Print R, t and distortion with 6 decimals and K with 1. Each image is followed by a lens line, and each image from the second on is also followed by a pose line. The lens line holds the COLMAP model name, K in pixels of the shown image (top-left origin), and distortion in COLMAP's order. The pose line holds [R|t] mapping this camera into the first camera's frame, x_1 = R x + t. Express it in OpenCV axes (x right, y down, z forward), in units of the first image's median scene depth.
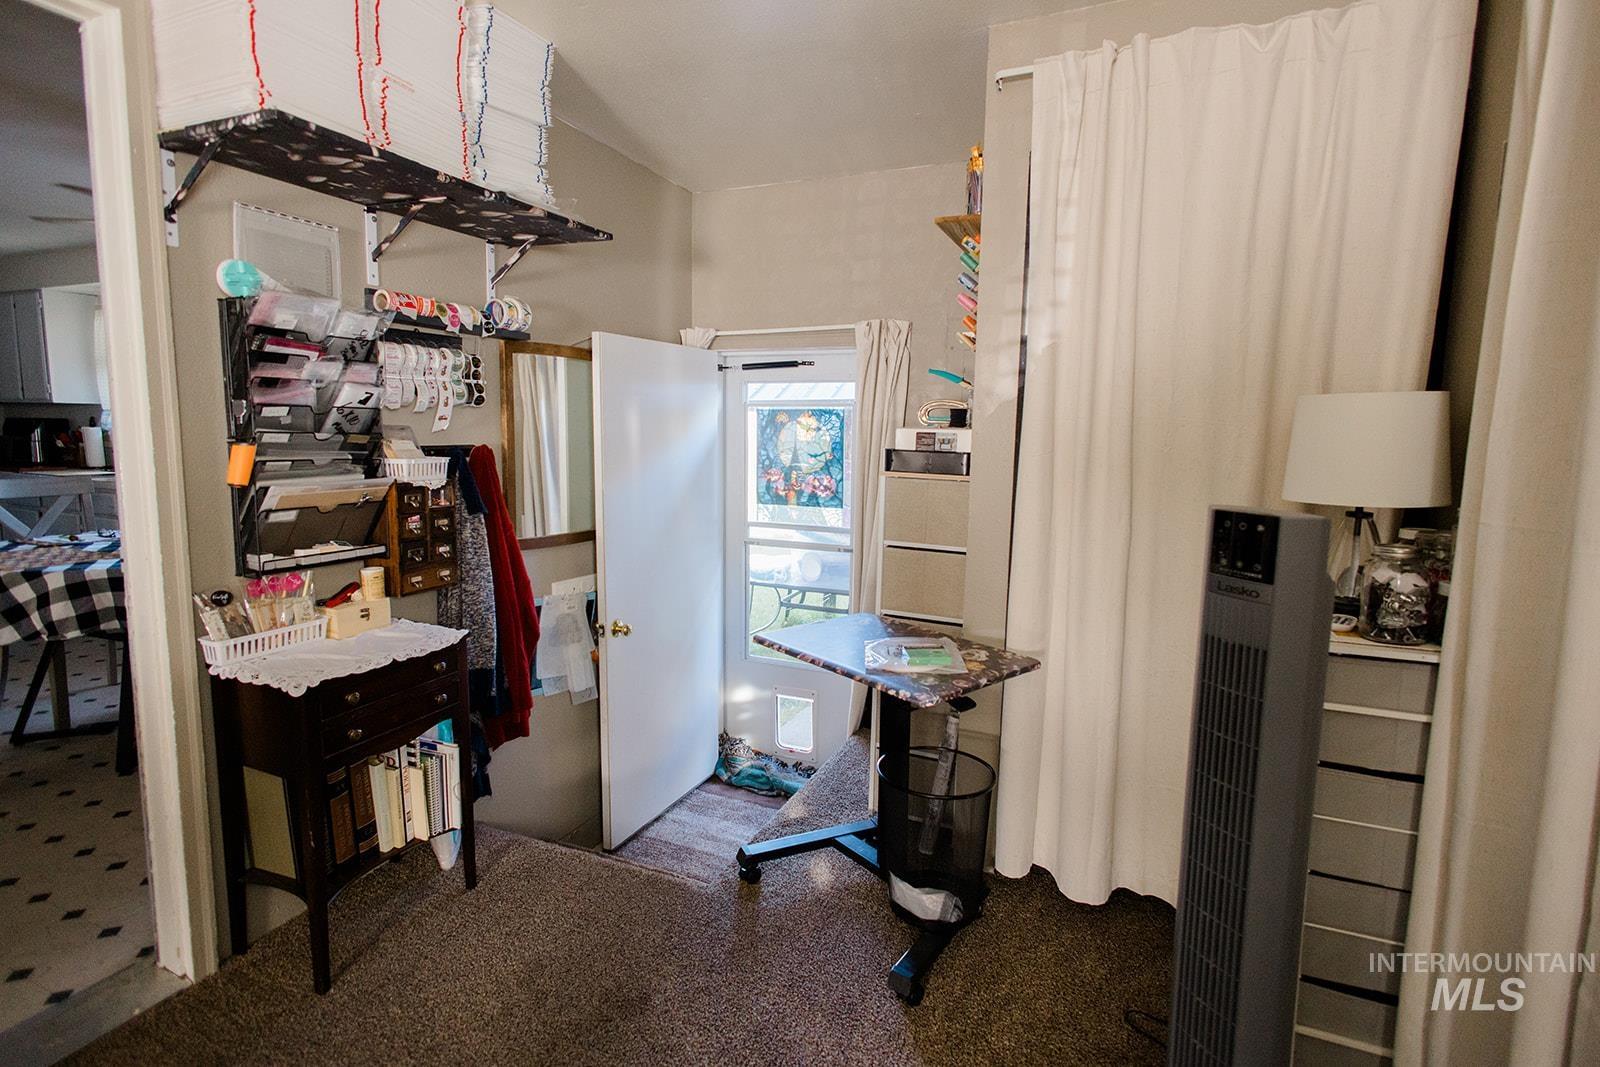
lens RADIAL K [[752.8, 0, 799.6], [0, 752.8, 529.3], [0, 0, 1]] dist [0.001817, 0.000363]
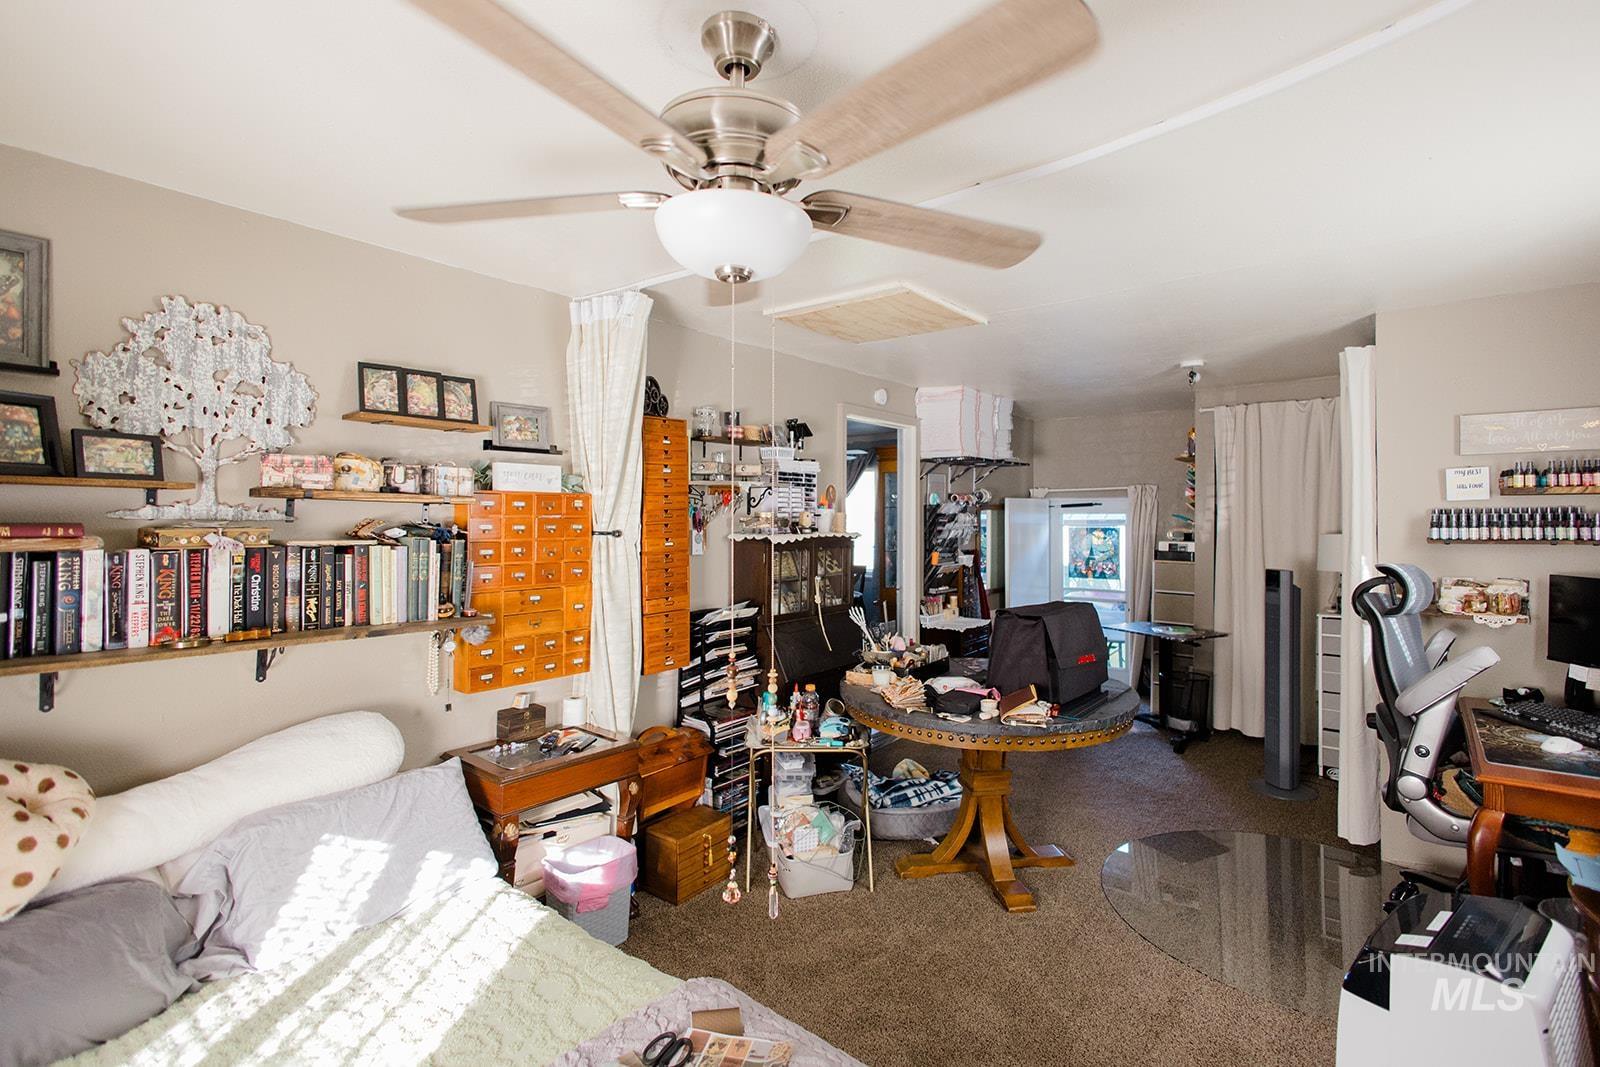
lens RADIAL K [[752.8, 0, 800.4], [0, 752.8, 533.2], [0, 0, 1]] dist [0.001817, 0.000363]
pose [[0.967166, -0.011730, -0.253874, -0.334139], [-0.017244, 0.993603, -0.111603, 0.112765], [0.253560, 0.112316, 0.960777, -1.445544]]
